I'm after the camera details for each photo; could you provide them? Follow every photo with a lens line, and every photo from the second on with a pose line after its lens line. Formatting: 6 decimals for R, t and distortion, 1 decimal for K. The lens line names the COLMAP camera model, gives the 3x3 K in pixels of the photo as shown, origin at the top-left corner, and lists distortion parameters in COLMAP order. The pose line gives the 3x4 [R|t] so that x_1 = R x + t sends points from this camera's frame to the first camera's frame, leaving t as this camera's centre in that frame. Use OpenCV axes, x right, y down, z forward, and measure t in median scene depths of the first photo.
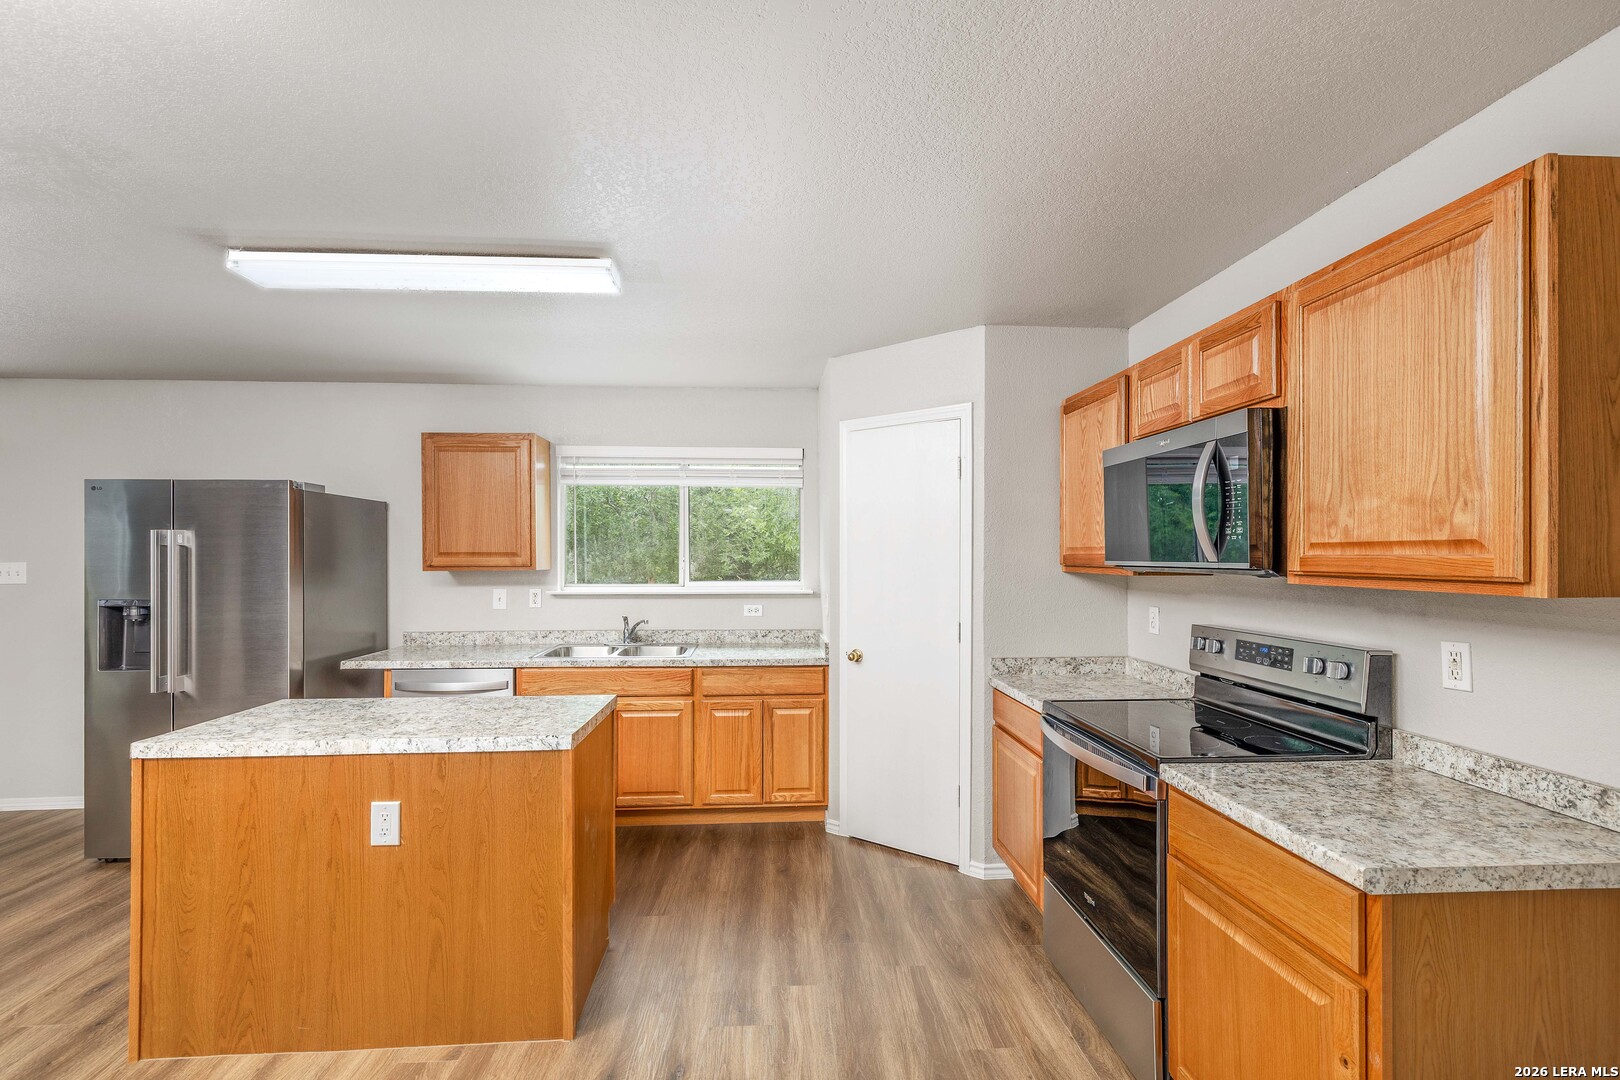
lens RADIAL K [[711.0, 0, 782.4], [0, 711.0, 554.3], [0, 0, 1]] dist [0.003789, 0.000081]
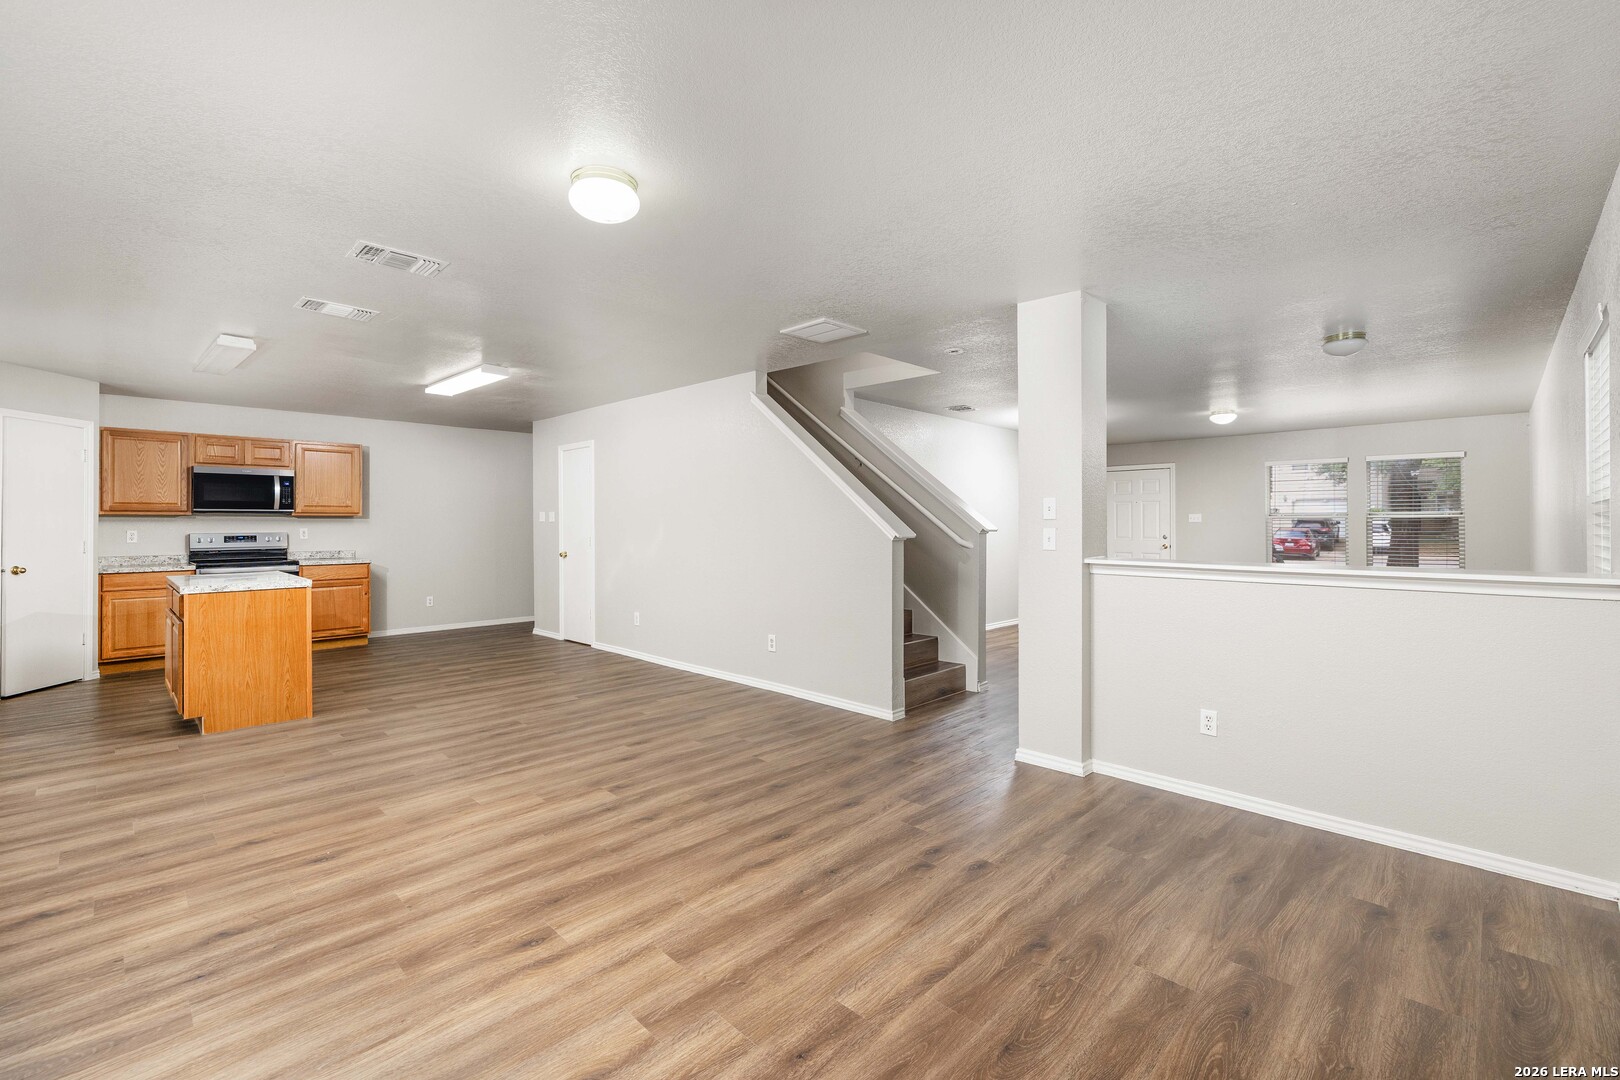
lens RADIAL K [[701.3, 0, 803.2], [0, 701.3, 519.4], [0, 0, 1]] dist [0.002534, 0.000212]
pose [[-0.663252, 0.005639, 0.748375, -3.220734], [0.000689, 0.999976, -0.006925, 0.073739], [-0.748396, -0.004077, -0.663240, 1.154948]]
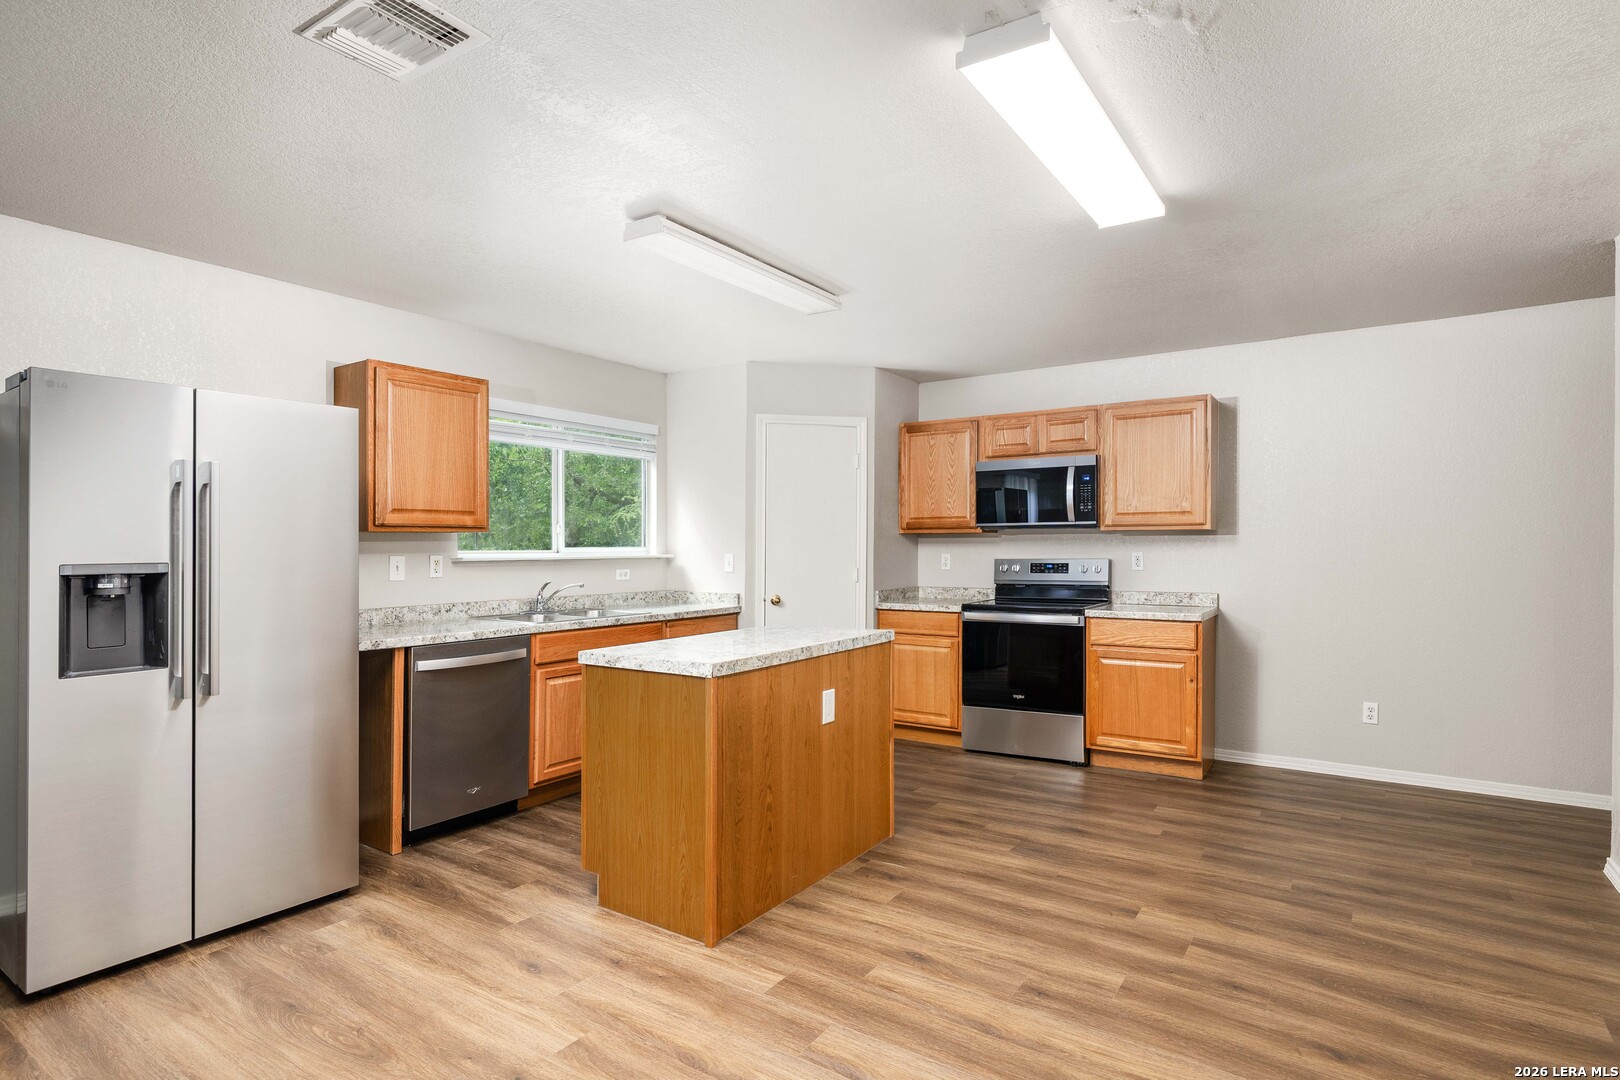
lens RADIAL K [[821.4, 0, 804.1], [0, 821.4, 563.7], [0, 0, 1]] dist [-0.003171, -0.000463]
pose [[0.610288, -0.017839, 0.791978, -1.607540], [0.001545, 0.999771, 0.021328, 0.071360], [-0.792178, -0.011793, 0.610176, 0.094303]]
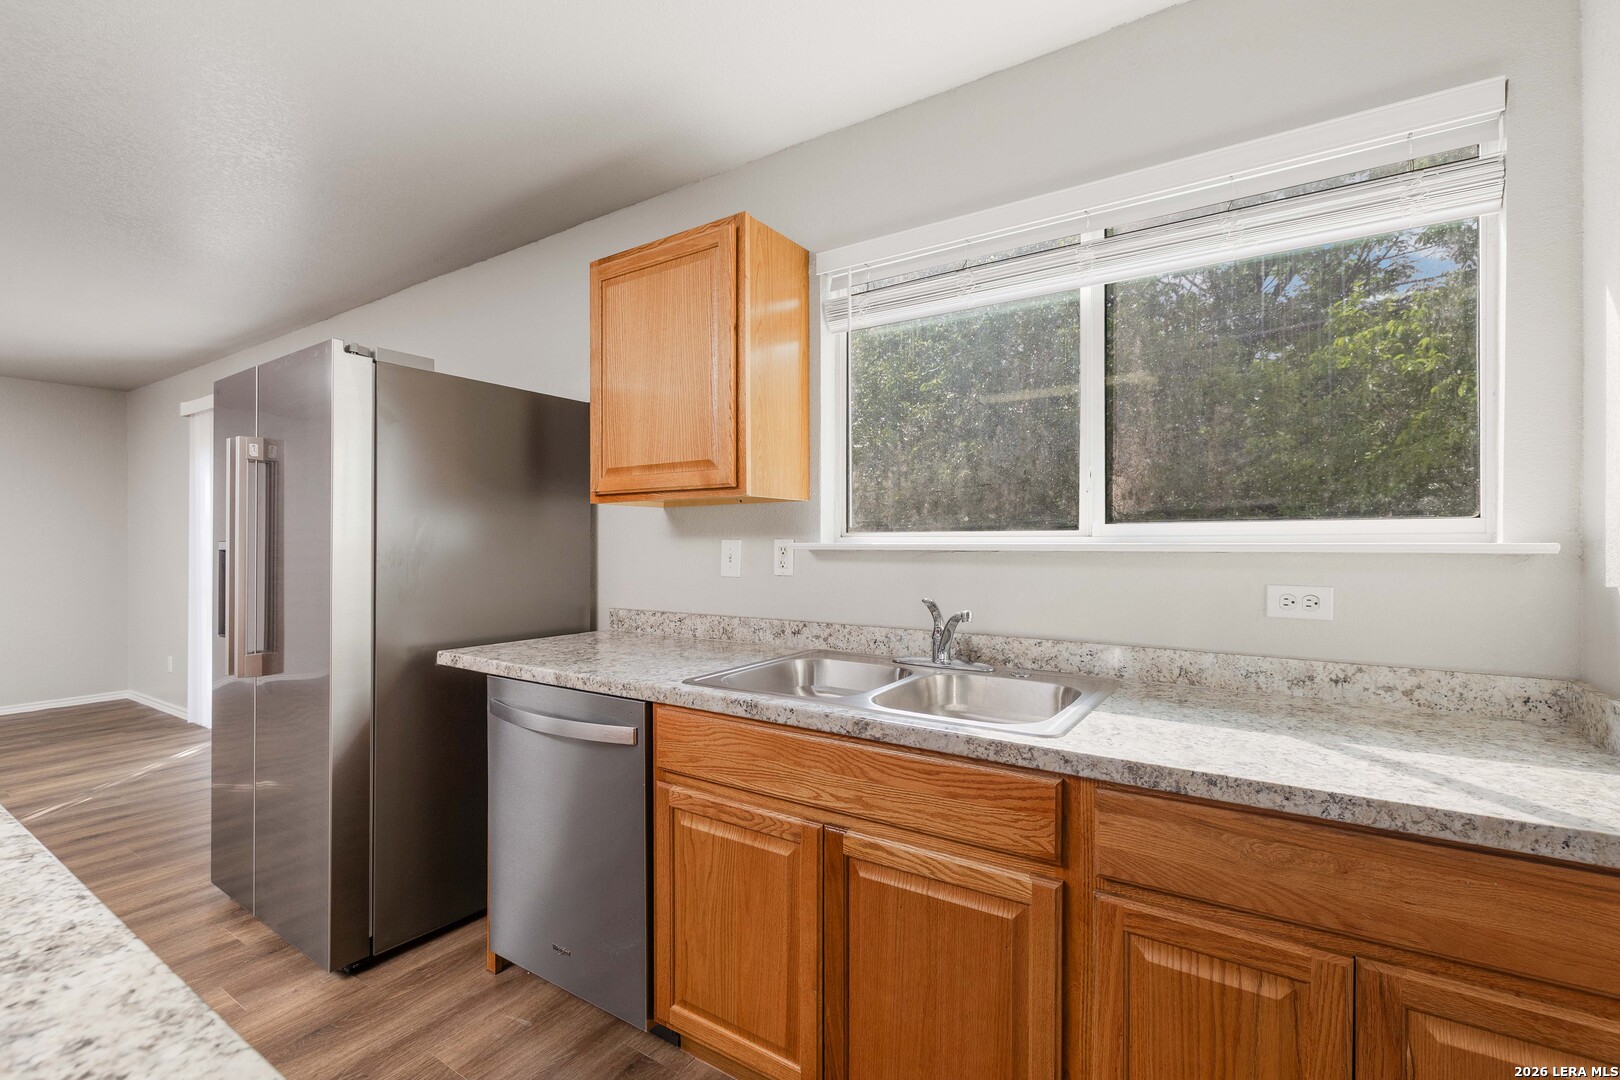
lens RADIAL K [[711.0, 0, 782.4], [0, 711.0, 554.3], [0, 0, 1]] dist [0.003789, 0.000081]
pose [[0.794738, 0.010886, -0.606854, -0.059562], [0.001173, 0.999810, 0.019471, 0.092226], [0.606951, -0.016187, 0.794574, 1.100242]]
